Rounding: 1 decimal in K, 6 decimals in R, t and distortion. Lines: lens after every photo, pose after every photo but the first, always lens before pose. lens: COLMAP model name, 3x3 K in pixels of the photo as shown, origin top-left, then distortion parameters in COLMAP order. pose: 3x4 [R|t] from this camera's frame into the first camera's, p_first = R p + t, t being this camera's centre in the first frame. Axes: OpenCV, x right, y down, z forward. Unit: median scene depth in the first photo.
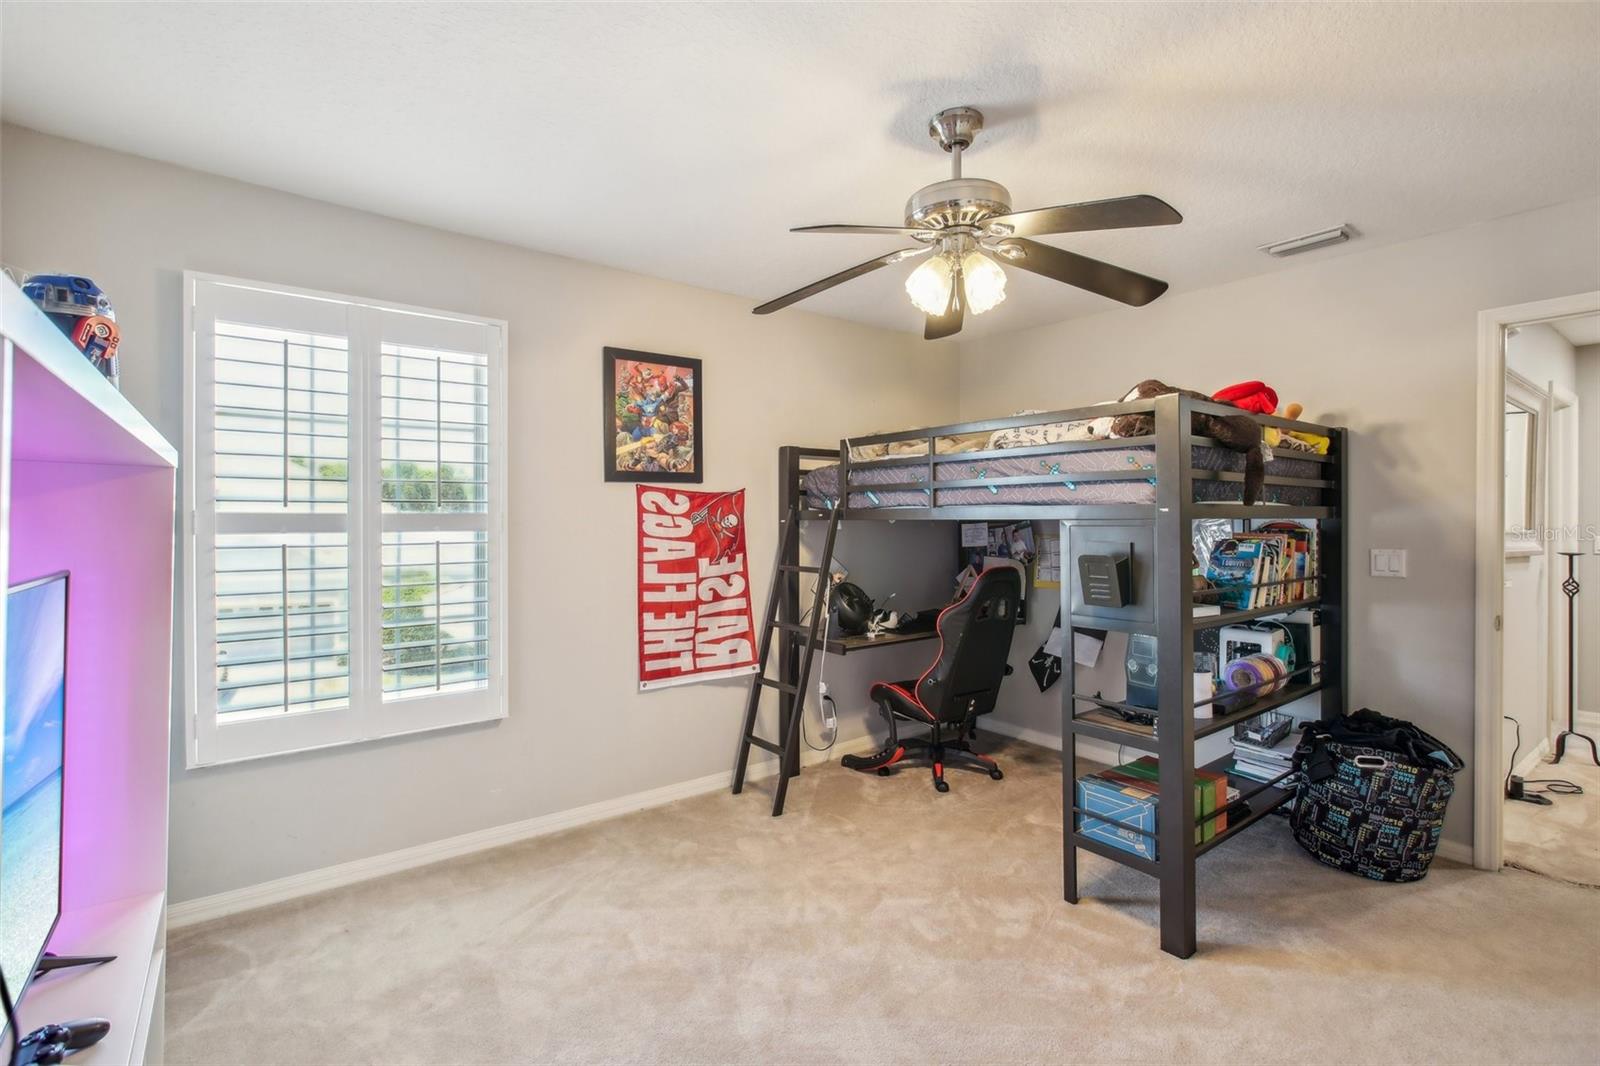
lens RADIAL K [[736.1, 0, 795.2], [0, 736.1, 523.9], [0, 0, 1]] dist [-0.016467, 0.008997]
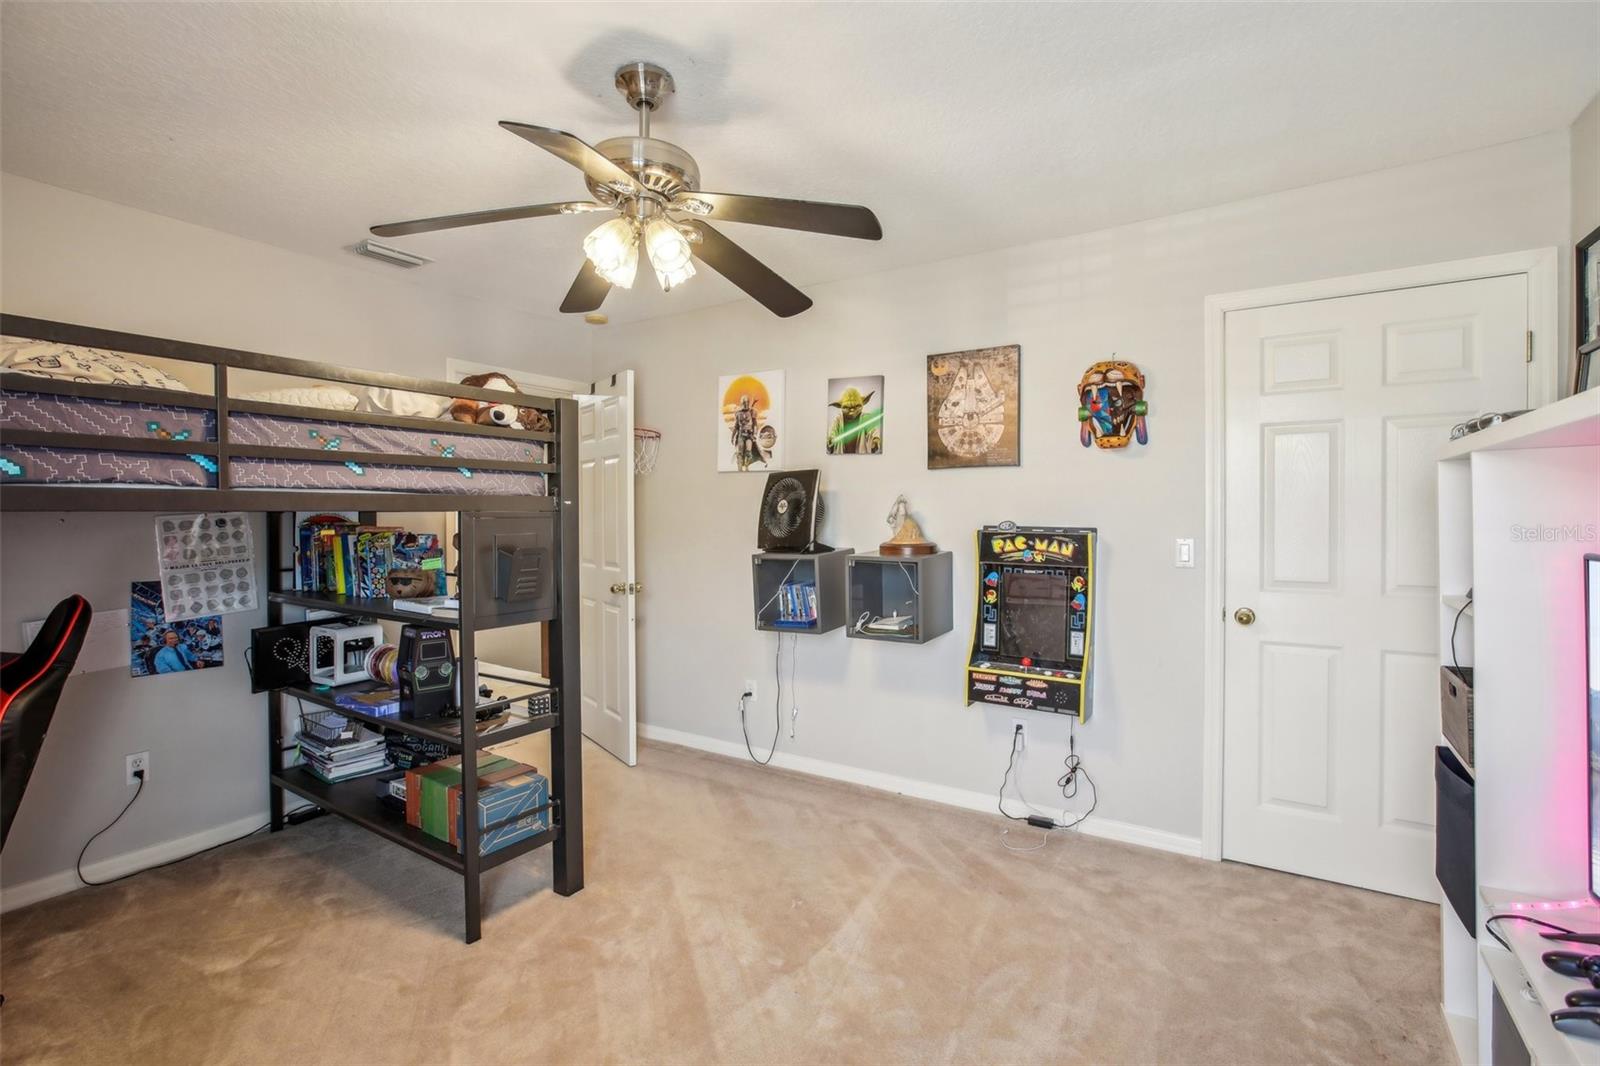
lens RADIAL K [[736.1, 0, 784.6], [0, 736.1, 520.0], [0, 0, 1]] dist [-0.016467, 0.008997]
pose [[-0.323949, -0.007063, 0.946048, -0.524654], [0.007501, 0.999922, 0.010034, -0.001081], [-0.946045, 0.010347, -0.323871, 0.836558]]
